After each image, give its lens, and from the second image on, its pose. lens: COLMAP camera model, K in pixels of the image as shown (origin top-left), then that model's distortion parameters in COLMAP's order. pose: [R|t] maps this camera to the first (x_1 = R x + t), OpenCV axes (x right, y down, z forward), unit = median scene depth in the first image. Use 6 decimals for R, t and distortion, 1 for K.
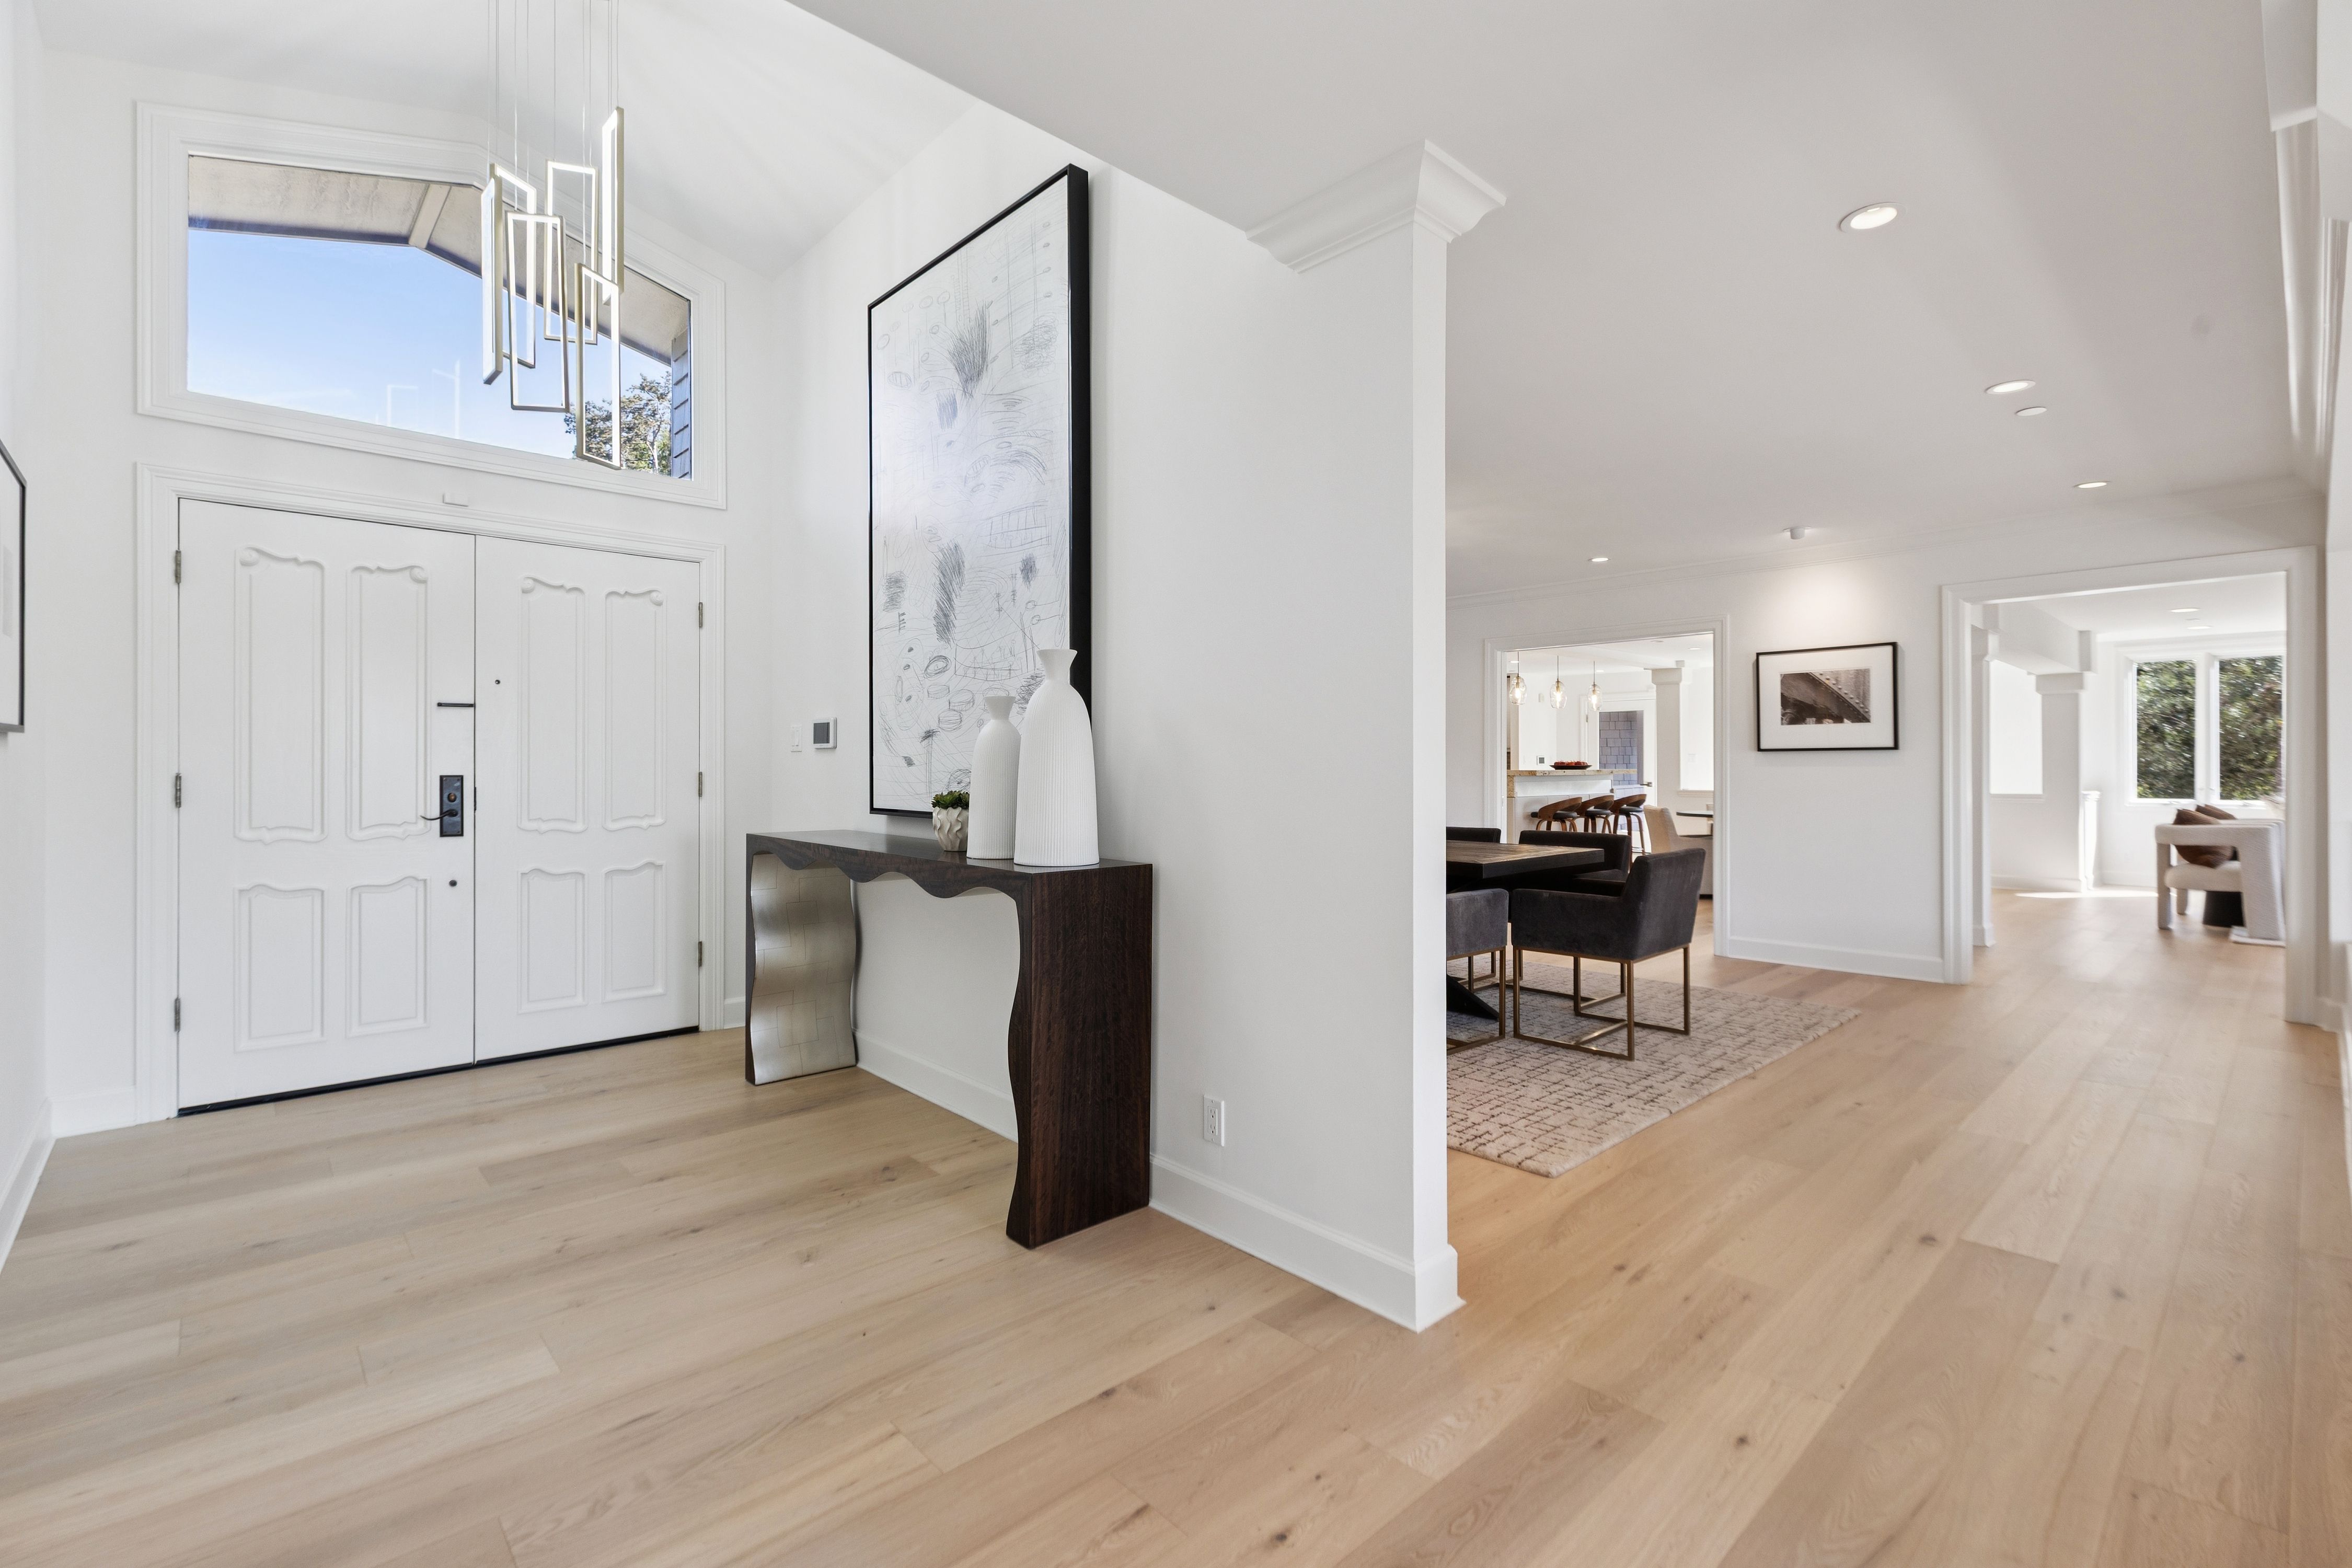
lens RADIAL K [[1053.2, 0, 1194.1], [0, 1053.2, 764.8], [0, 0, 1]] dist [-0.000313, -0.001576]
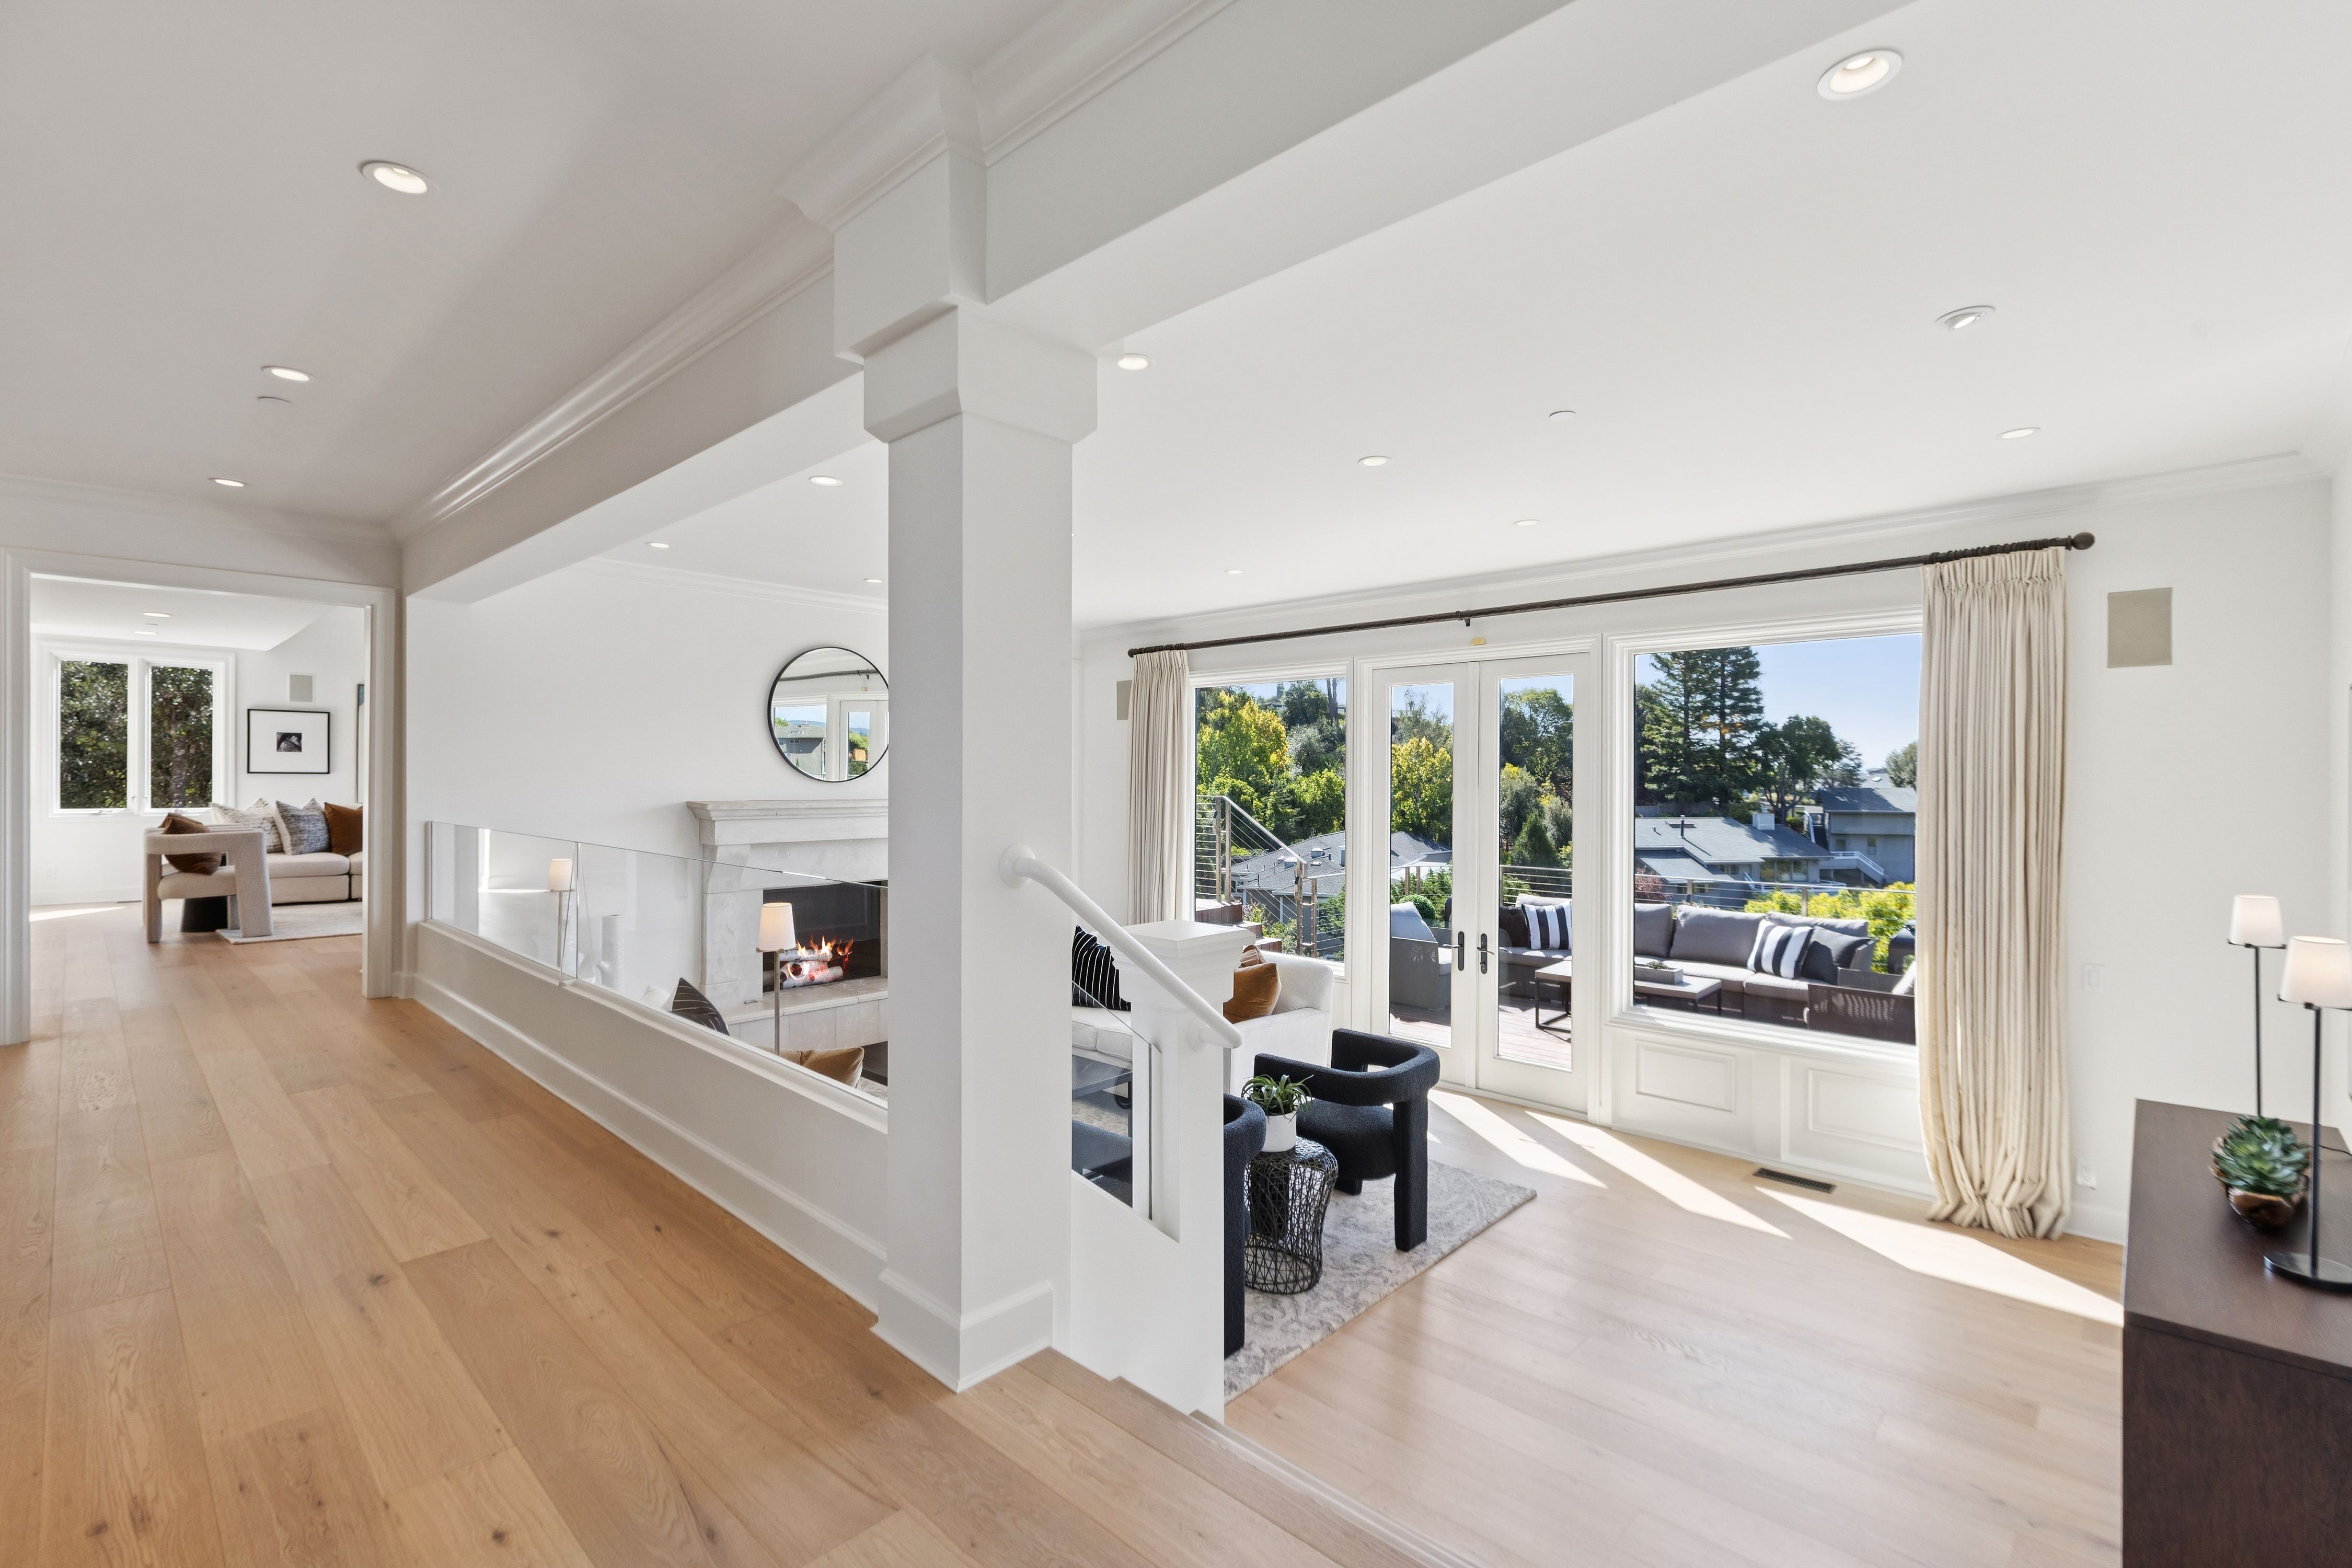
lens RADIAL K [[1053.2, 0, 1177.5], [0, 1053.2, 776.4], [0, 0, 1]] dist [-0.000313, -0.001576]
pose [[-0.057230, 0.001033, 0.998360, -0.161396], [-0.005298, 0.999985, -0.001339, -0.001167], [-0.998347, -0.005366, -0.057224, 0.193522]]
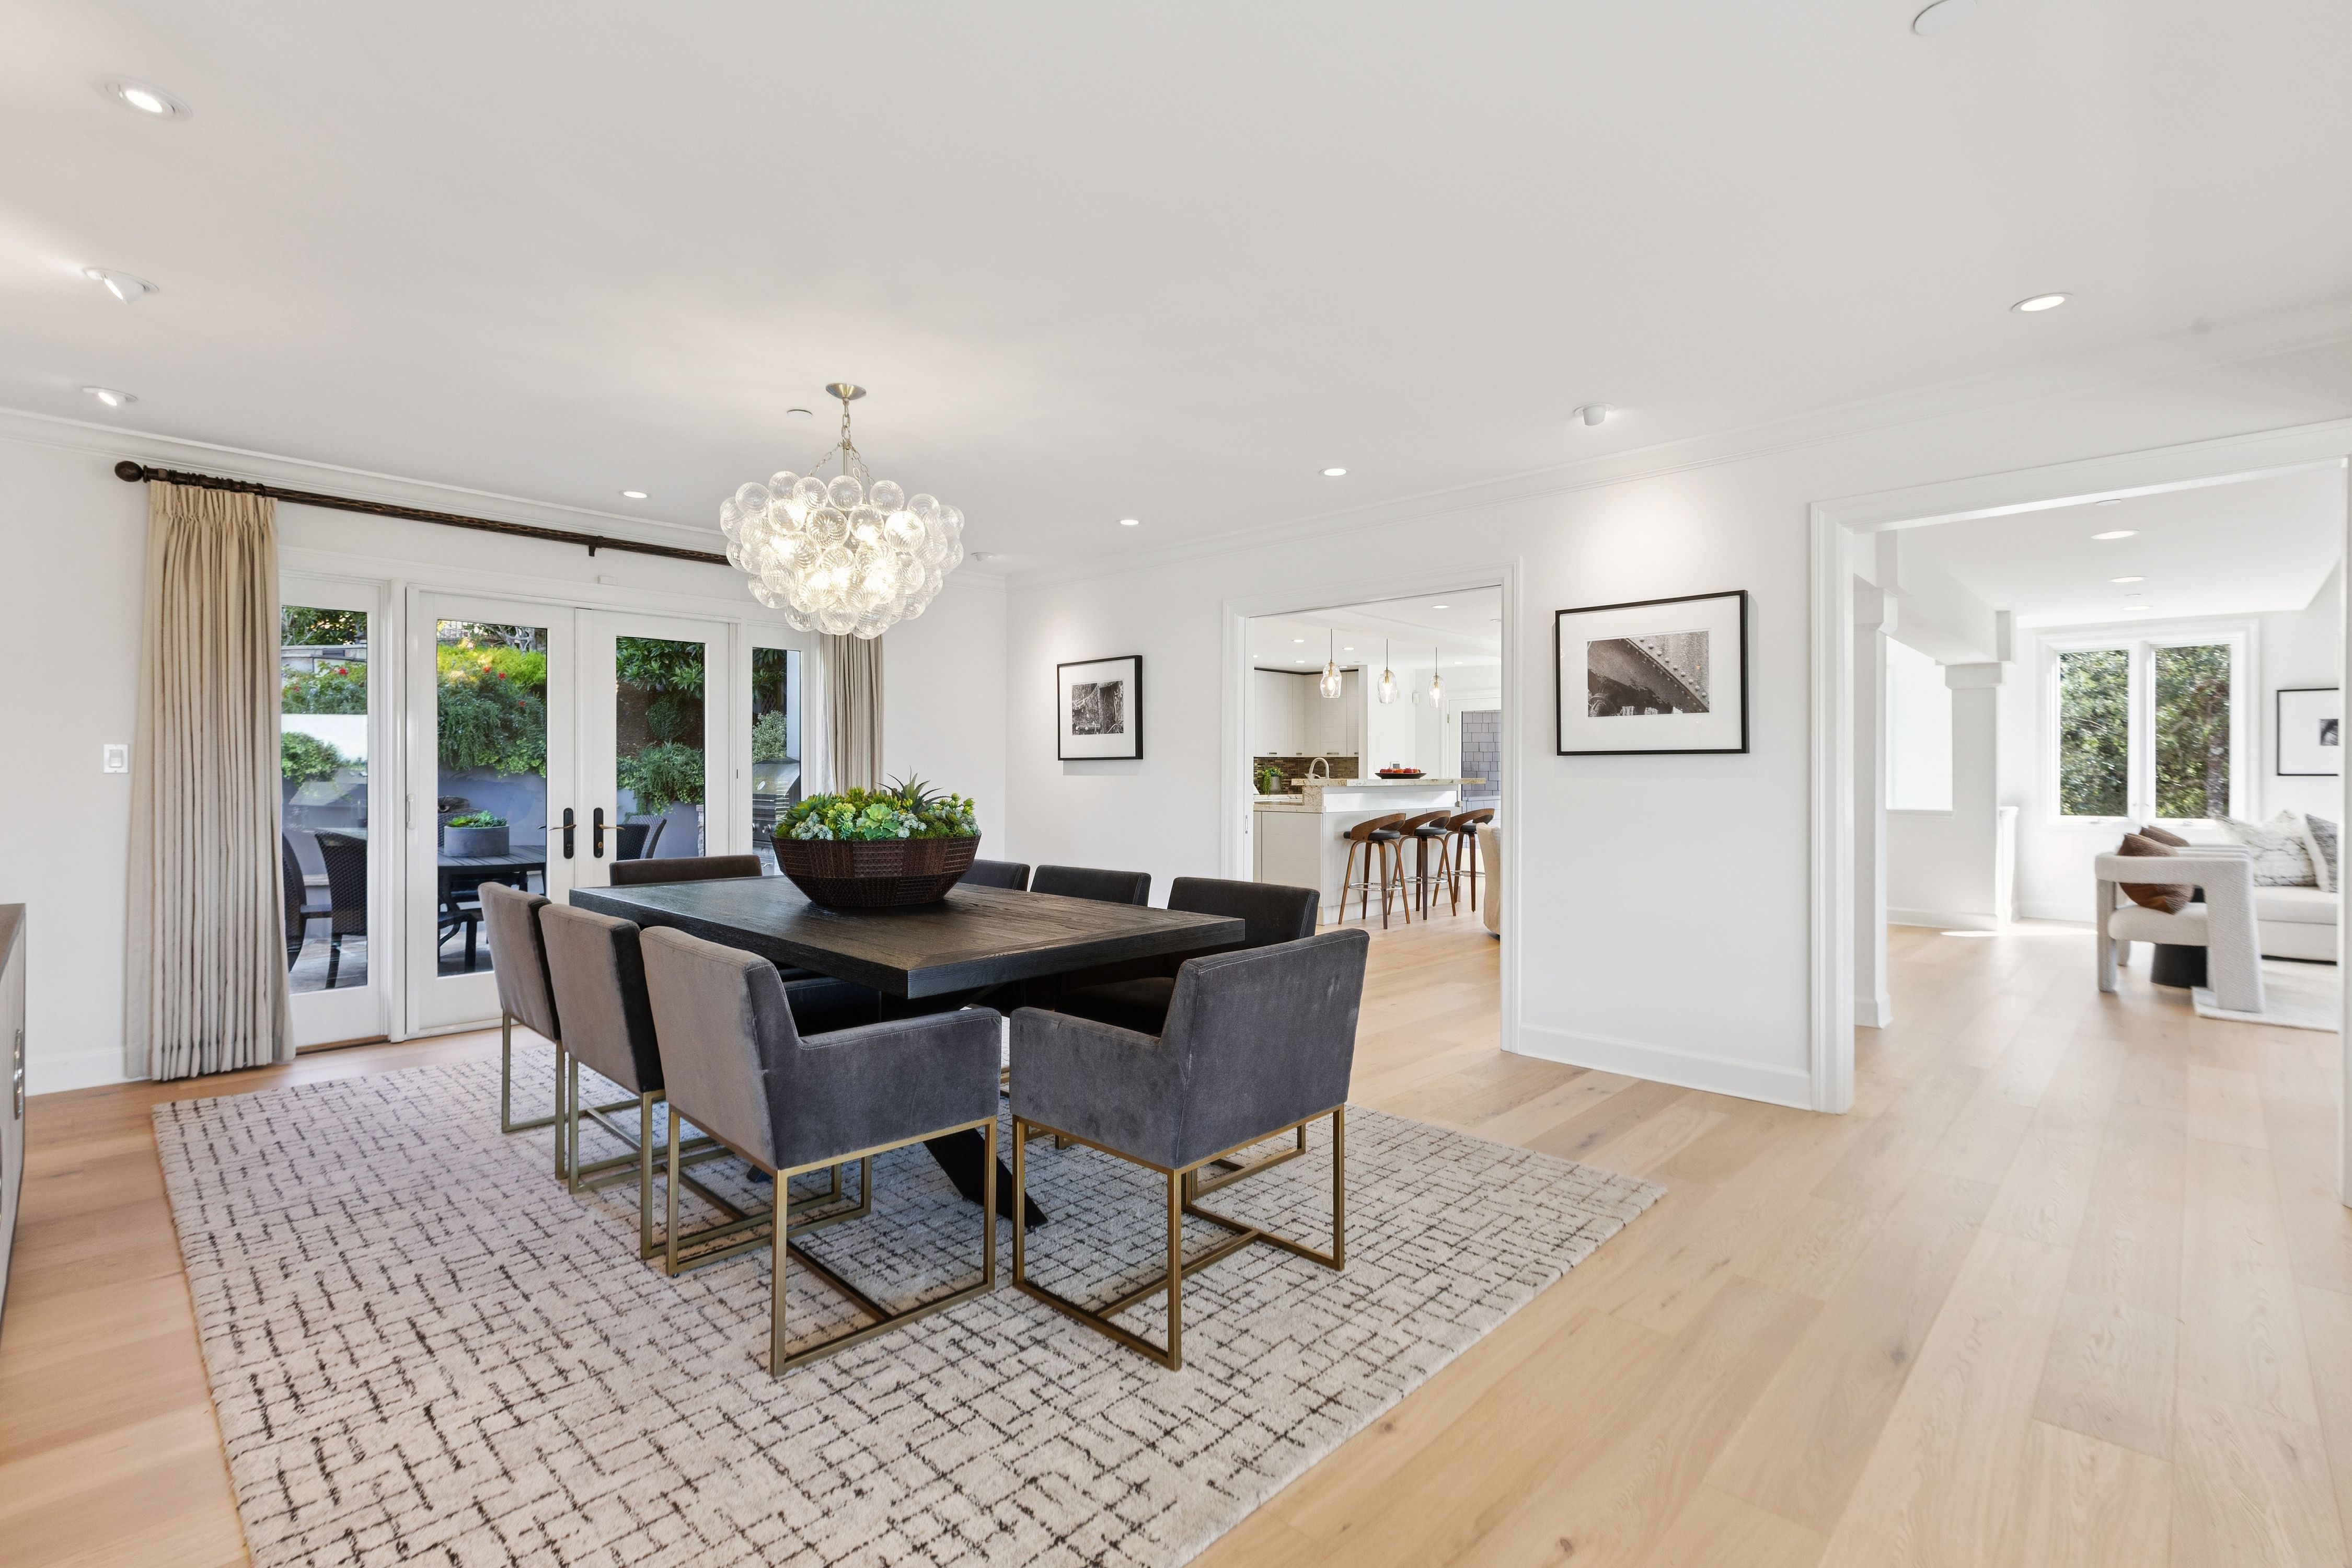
lens RADIAL K [[1053.2, 0, 1205.5], [0, 1053.2, 767.9], [0, 0, 1]] dist [-0.000313, -0.001576]
pose [[0.998038, 0.003587, 0.062501, 0.370591], [-0.003415, 0.999990, -0.002864, -0.002655], [-0.062511, 0.002645, 0.998041, 0.465565]]
